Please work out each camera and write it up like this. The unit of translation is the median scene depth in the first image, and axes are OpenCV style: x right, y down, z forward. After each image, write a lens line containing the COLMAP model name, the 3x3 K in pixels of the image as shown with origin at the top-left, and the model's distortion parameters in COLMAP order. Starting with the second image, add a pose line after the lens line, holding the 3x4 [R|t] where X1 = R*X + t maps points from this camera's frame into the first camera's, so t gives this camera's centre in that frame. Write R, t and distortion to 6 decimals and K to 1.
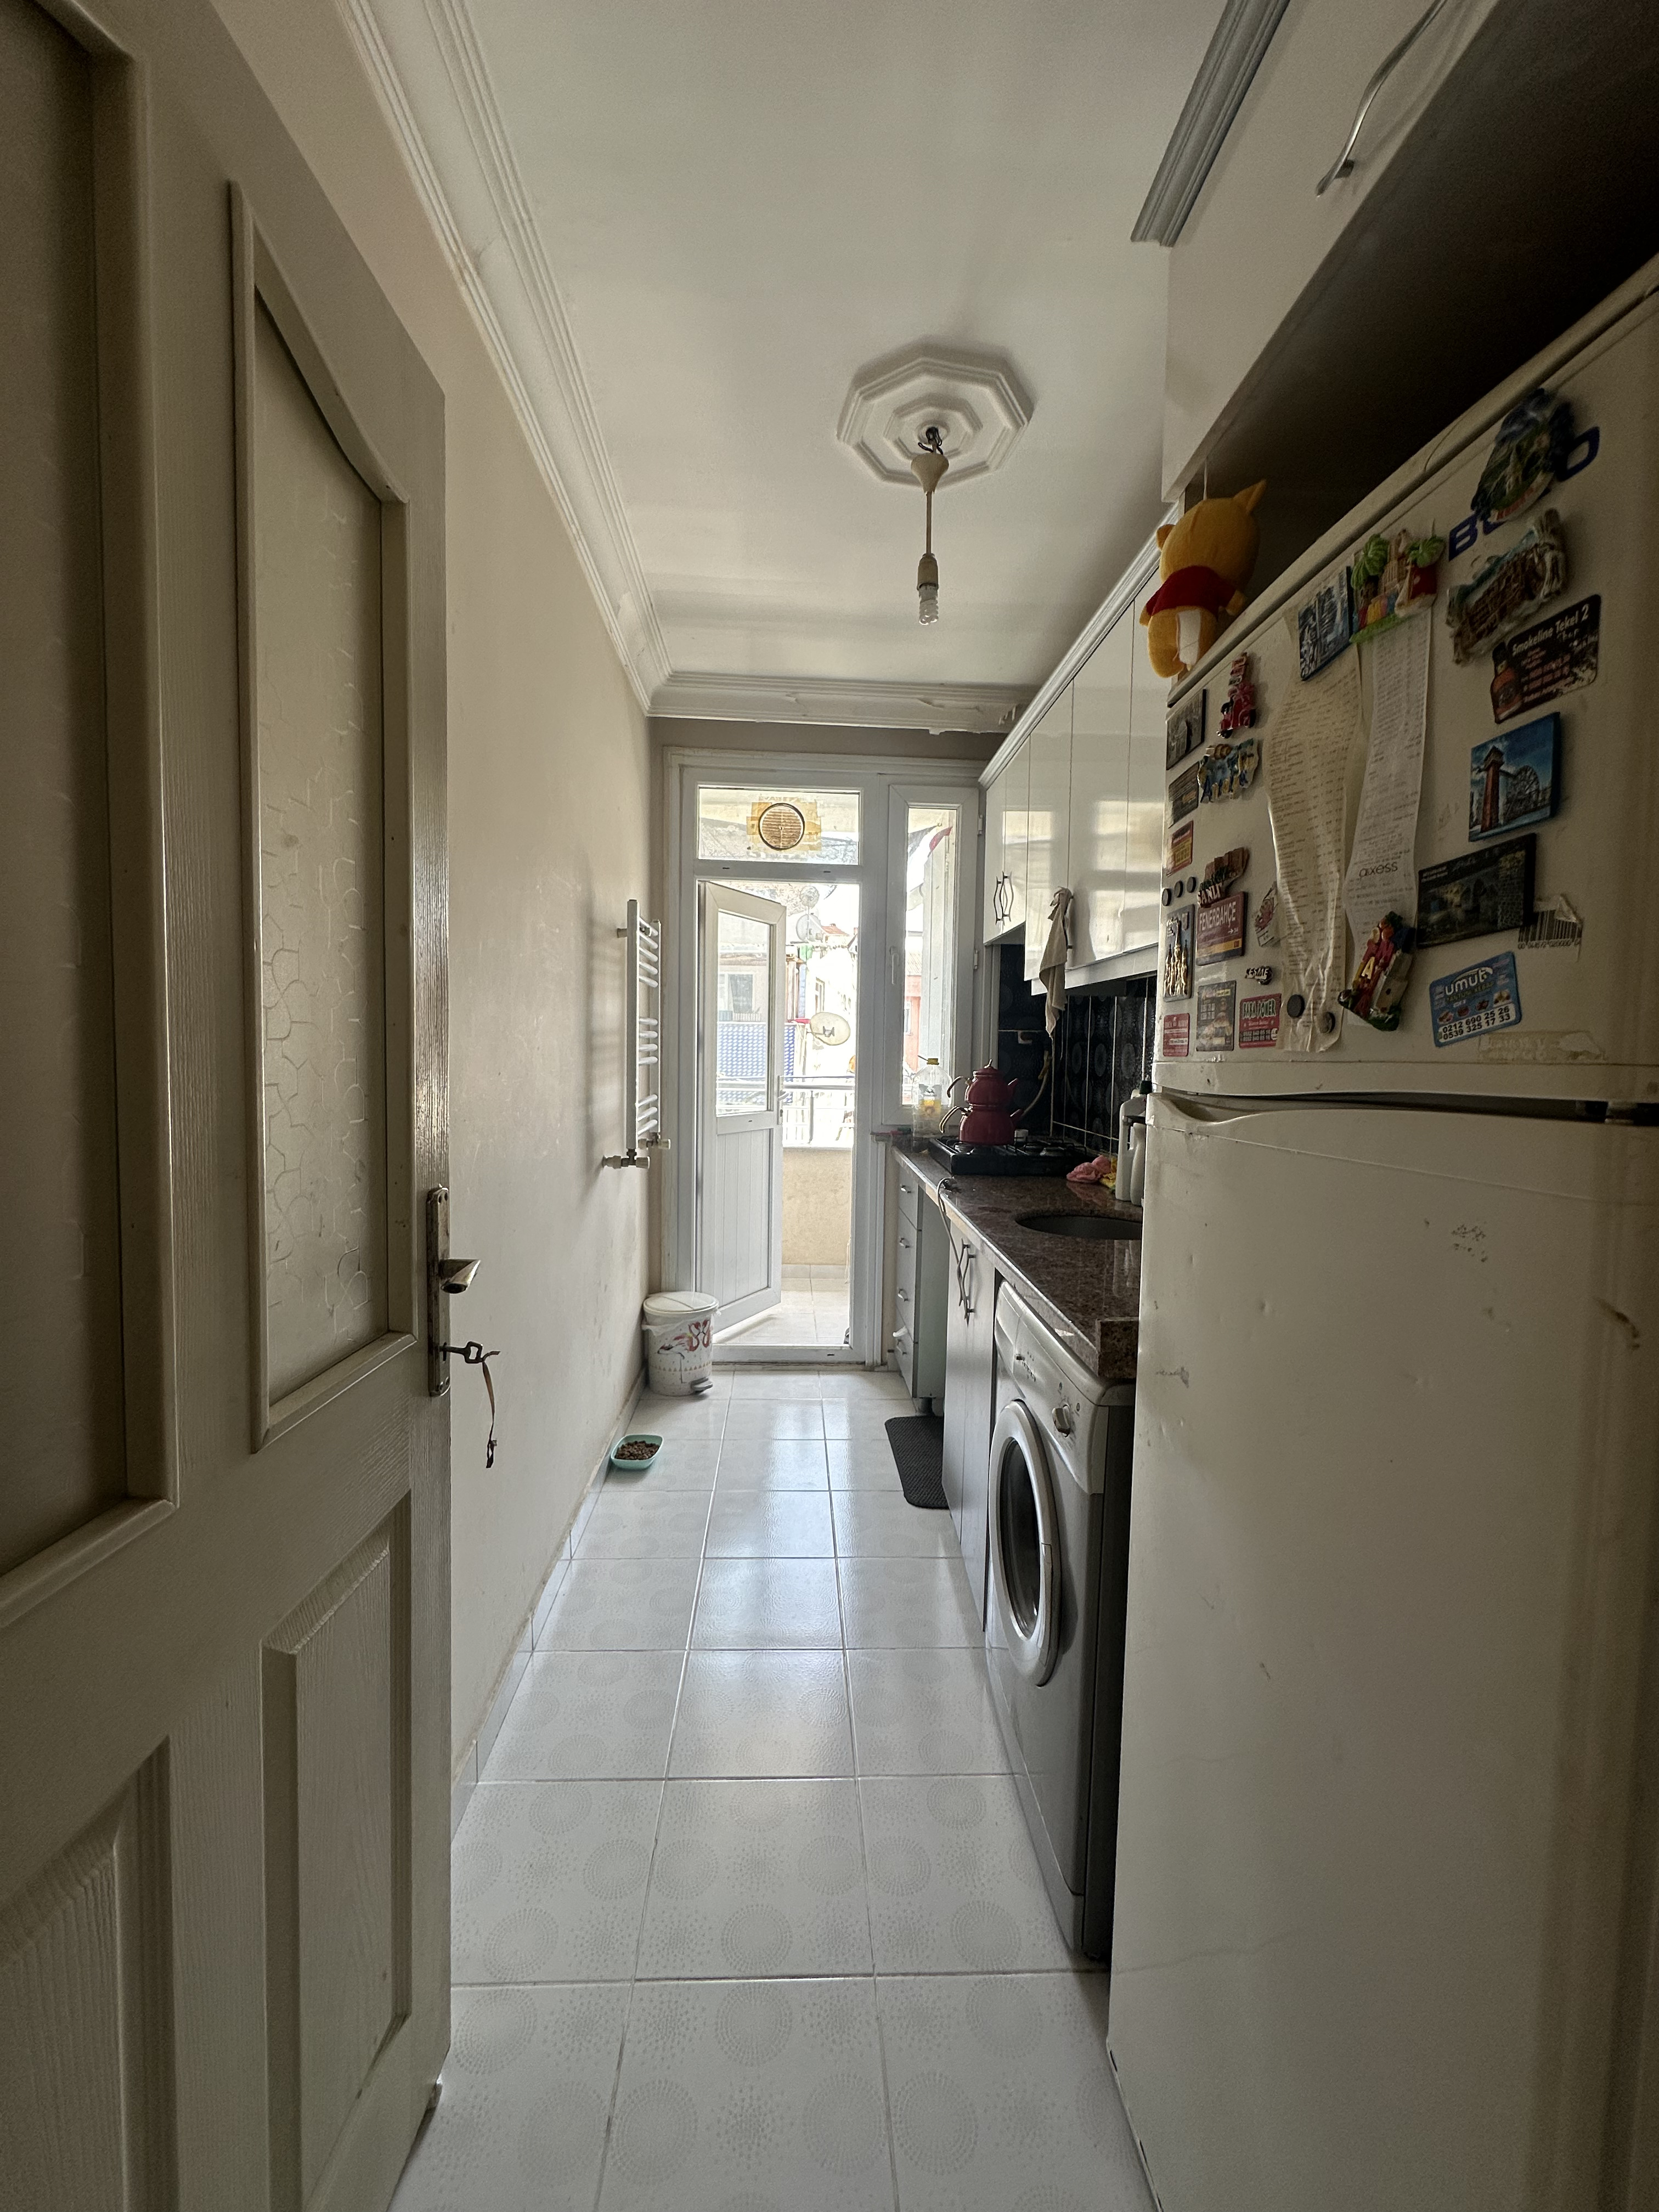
lens RADIAL K [[882.1, 0, 830.4], [0, 882.1, 1101.2], [0, 0, 1]] dist [-0.004477, 0.000808]
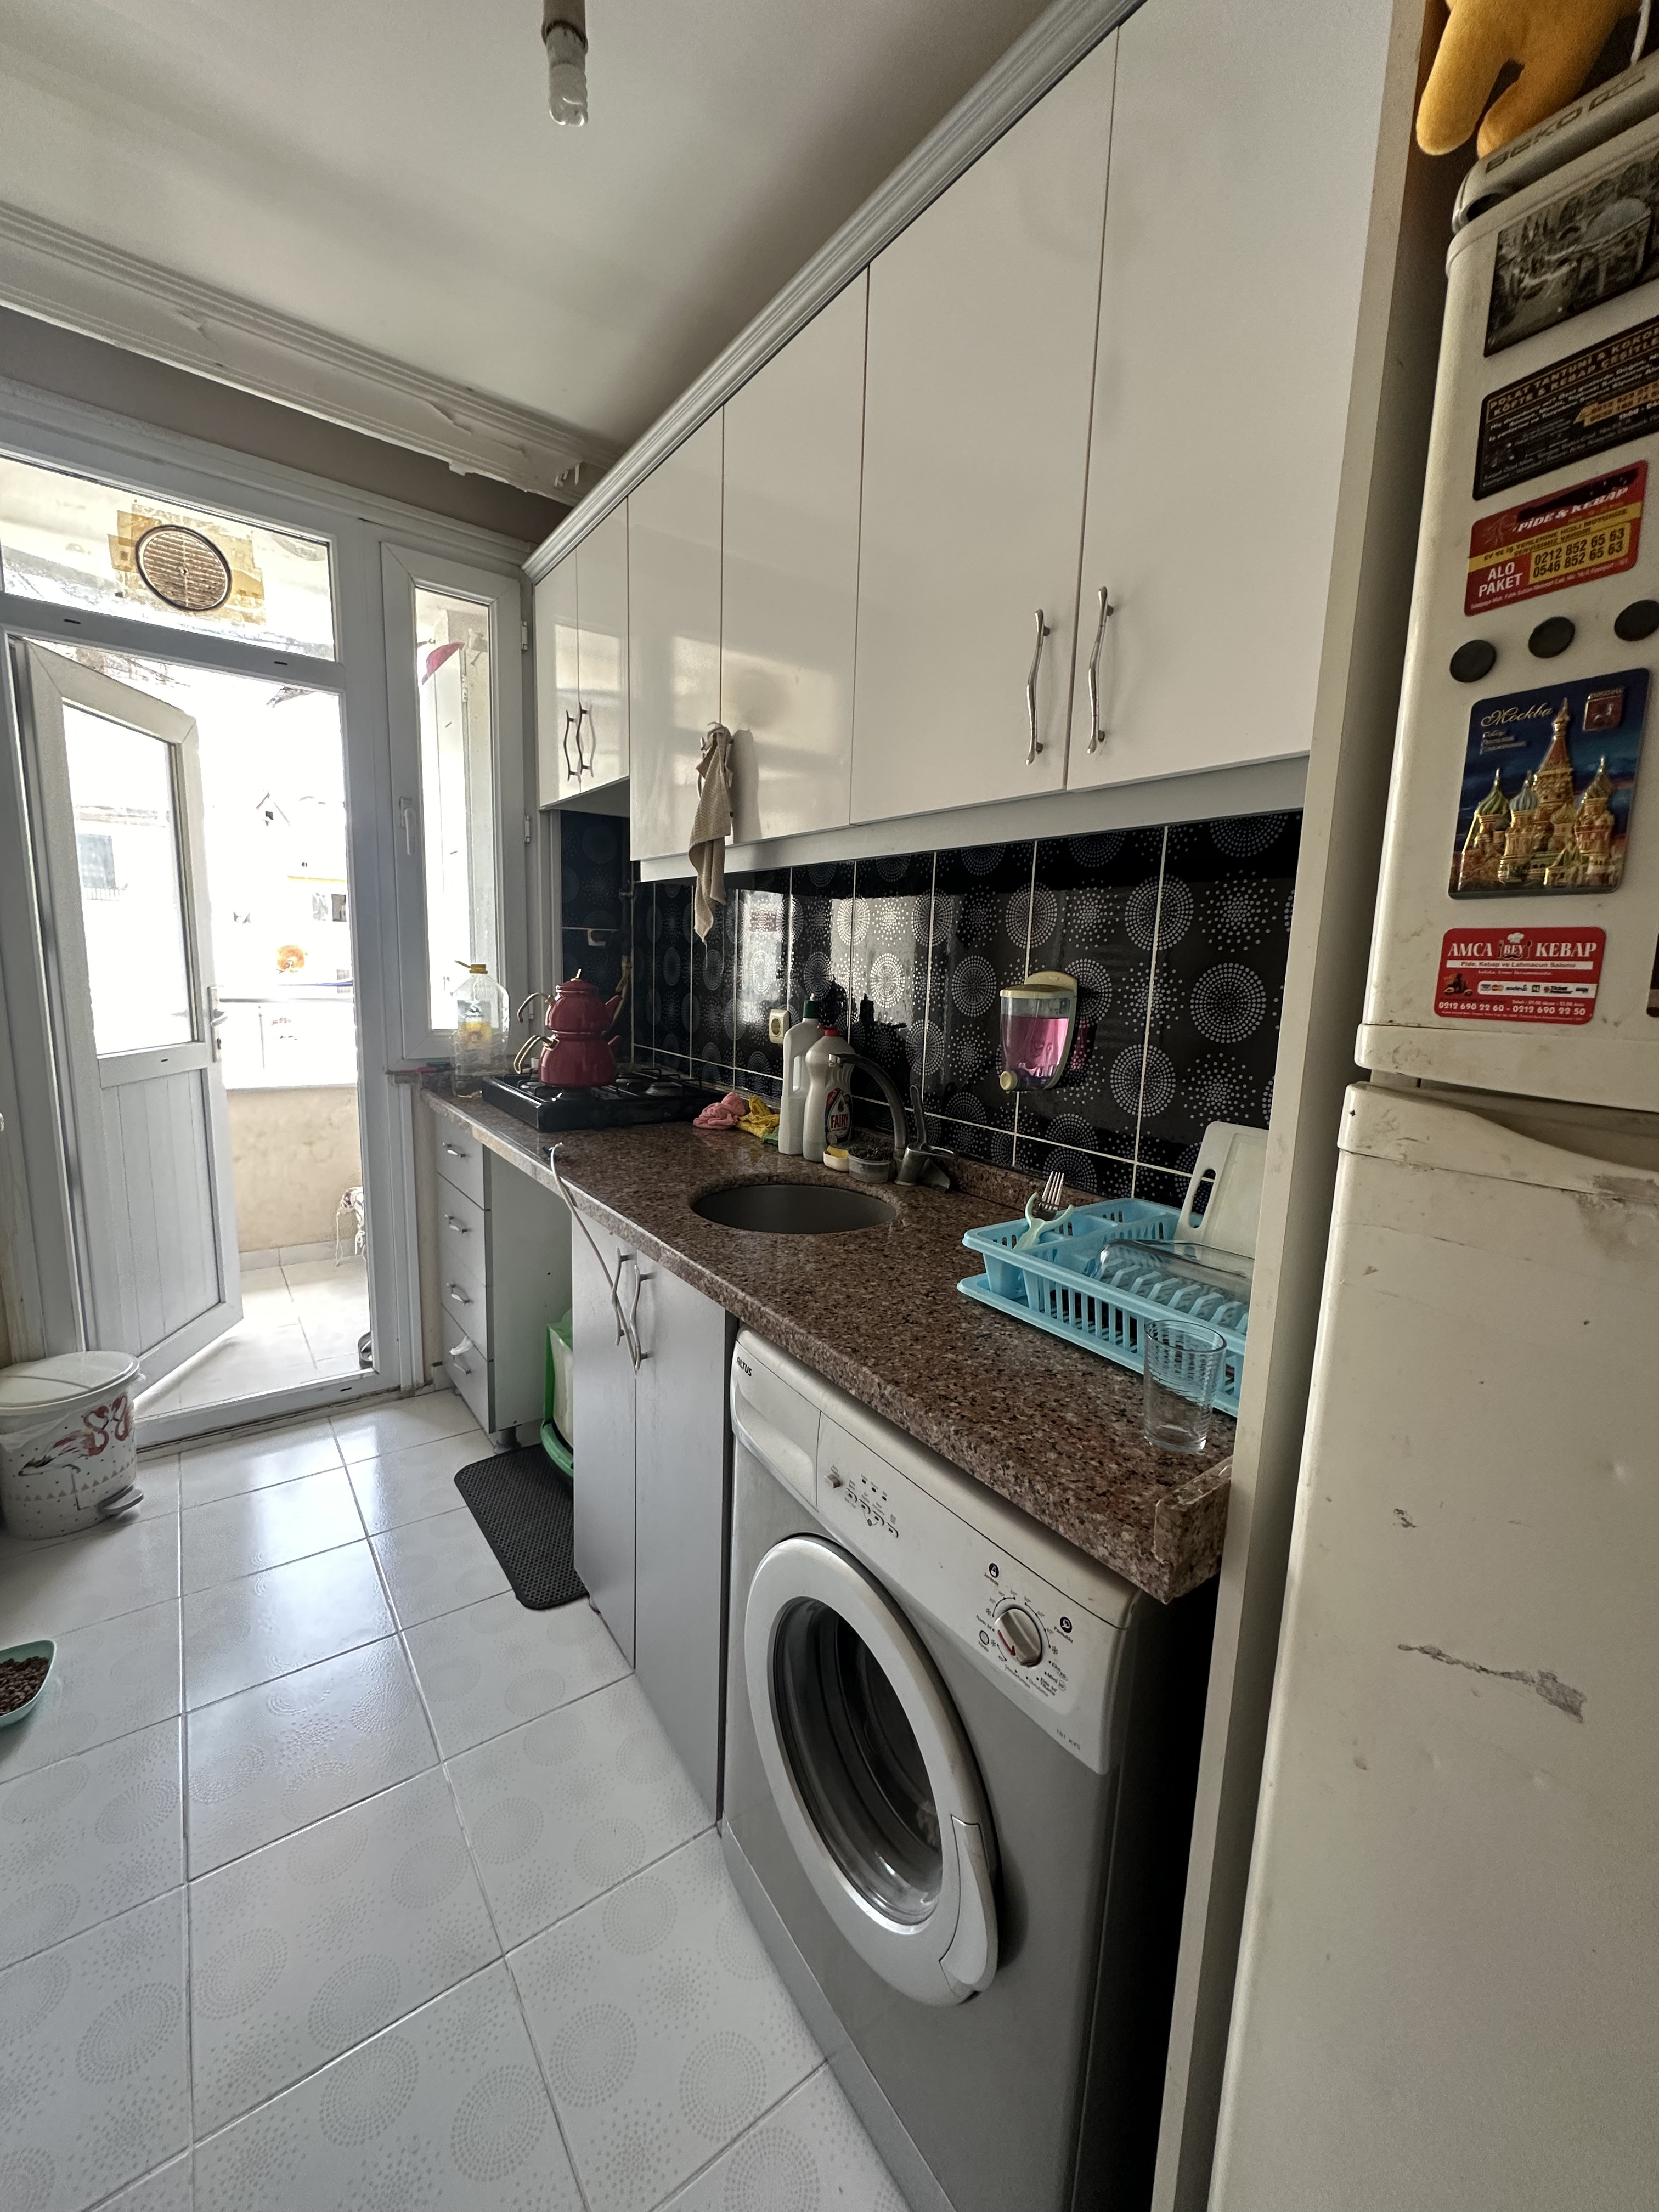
lens RADIAL K [[882.1, 0, 833.7], [0, 882.1, 1104.9], [0, 0, 1]] dist [-0.004477, 0.000808]
pose [[0.832473, -0.078037, 0.548543, -0.044905], [0.012444, 0.992415, 0.122298, -0.019113], [-0.553926, -0.094984, 0.827130, 0.233275]]
